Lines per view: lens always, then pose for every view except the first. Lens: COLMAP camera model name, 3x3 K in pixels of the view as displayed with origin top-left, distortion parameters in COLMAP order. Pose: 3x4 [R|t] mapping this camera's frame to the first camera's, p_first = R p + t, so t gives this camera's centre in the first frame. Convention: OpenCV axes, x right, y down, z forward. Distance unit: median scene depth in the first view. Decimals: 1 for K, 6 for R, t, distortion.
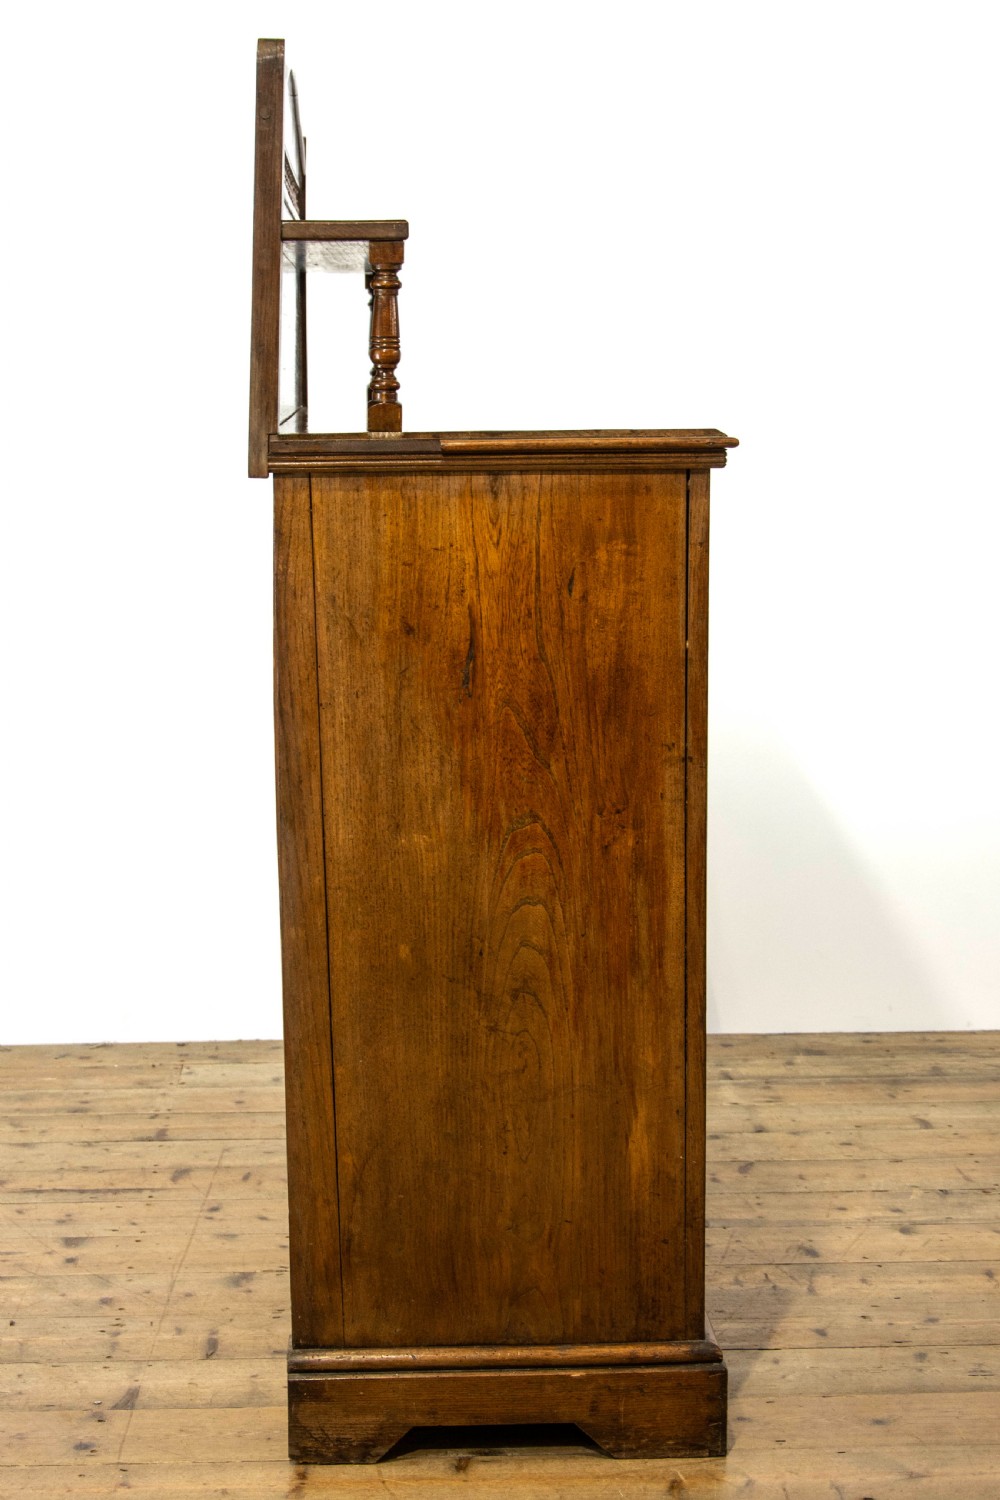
lens RADIAL K [[2144.7, 0, 501.0], [0, 2144.7, 620.3], [0, 0, 1]] dist [-0.005292, 0.011659]
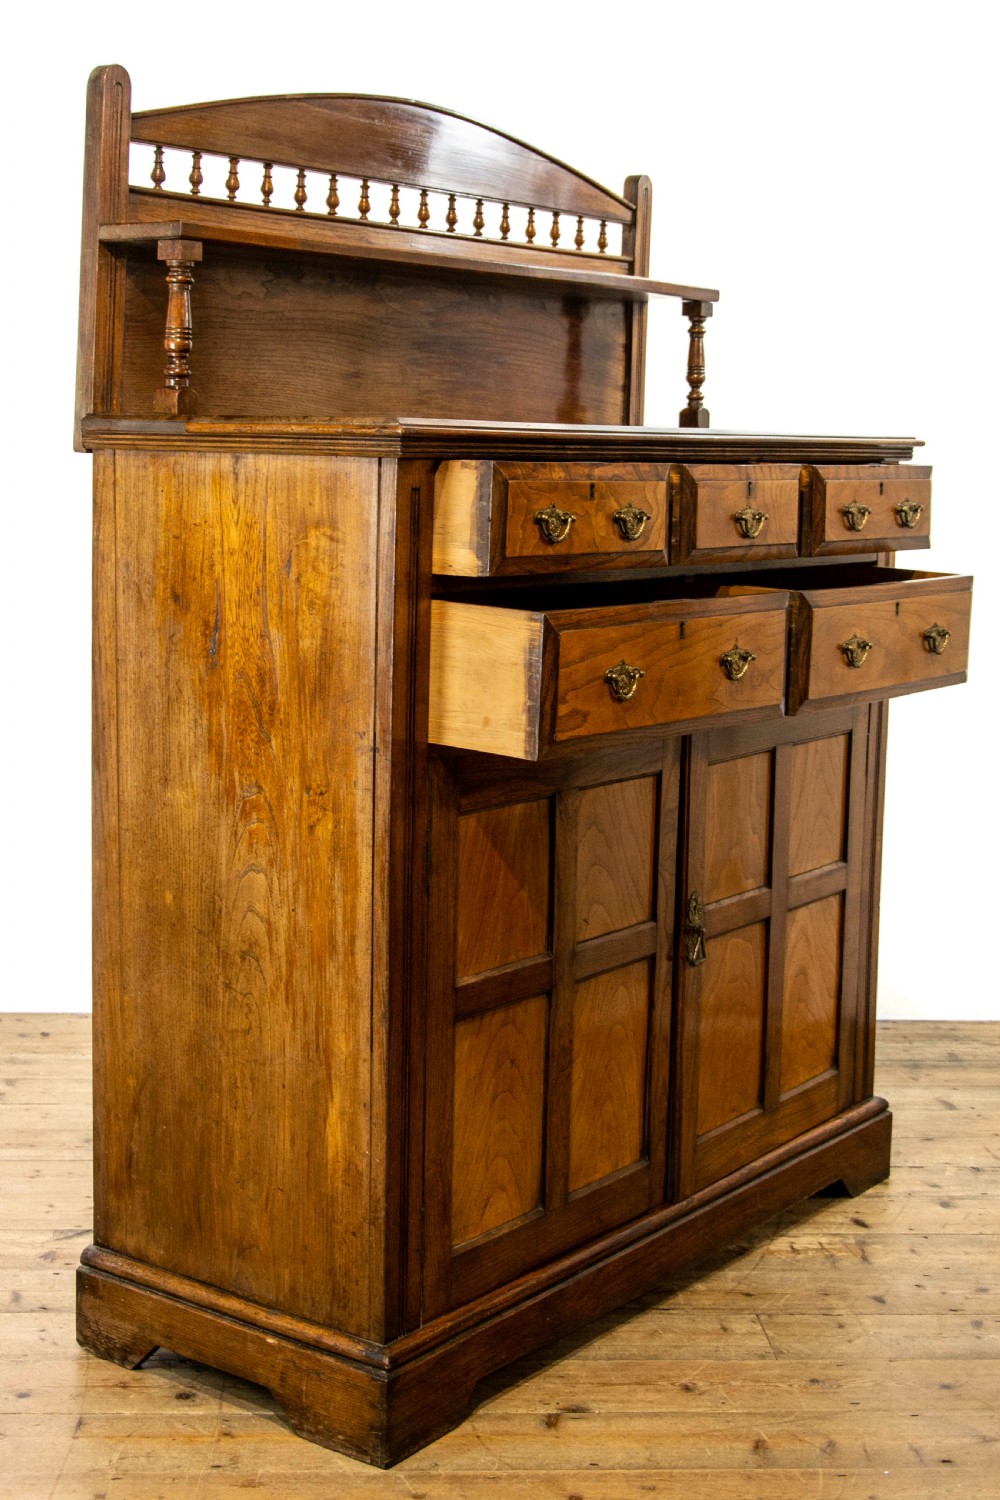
lens RADIAL K [[2144.7, 0, 501.0], [0, 2144.7, 620.3], [0, 0, 1]] dist [-0.005292, 0.011659]
pose [[0.785561, 0.080030, -0.613588, 0.744968], [-0.098769, 0.995105, 0.003339, -0.004226], [0.610851, 0.057980, 0.789620, 0.247487]]
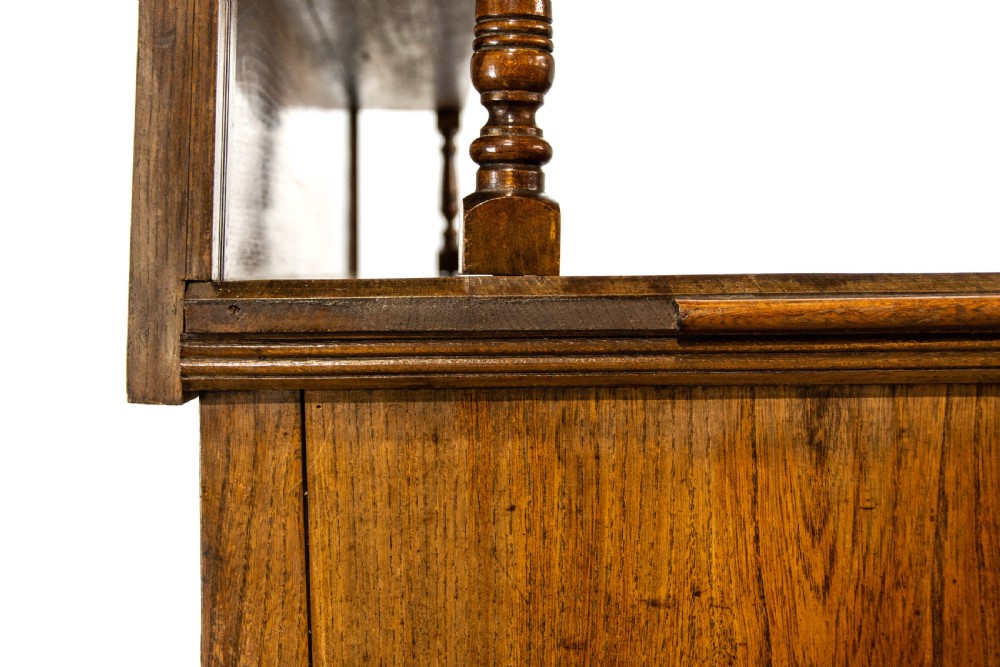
lens RADIAL K [[1429.8, 0, 500.0], [0, 1429.8, 333.5], [0, 0, 1]] dist [-0.005292, 0.011659]
pose [[0.999835, 0.002416, -0.017979, -0.051172], [-0.003744, 0.997237, -0.074193, -0.059692], [0.017751, 0.074248, 0.997082, 0.752158]]
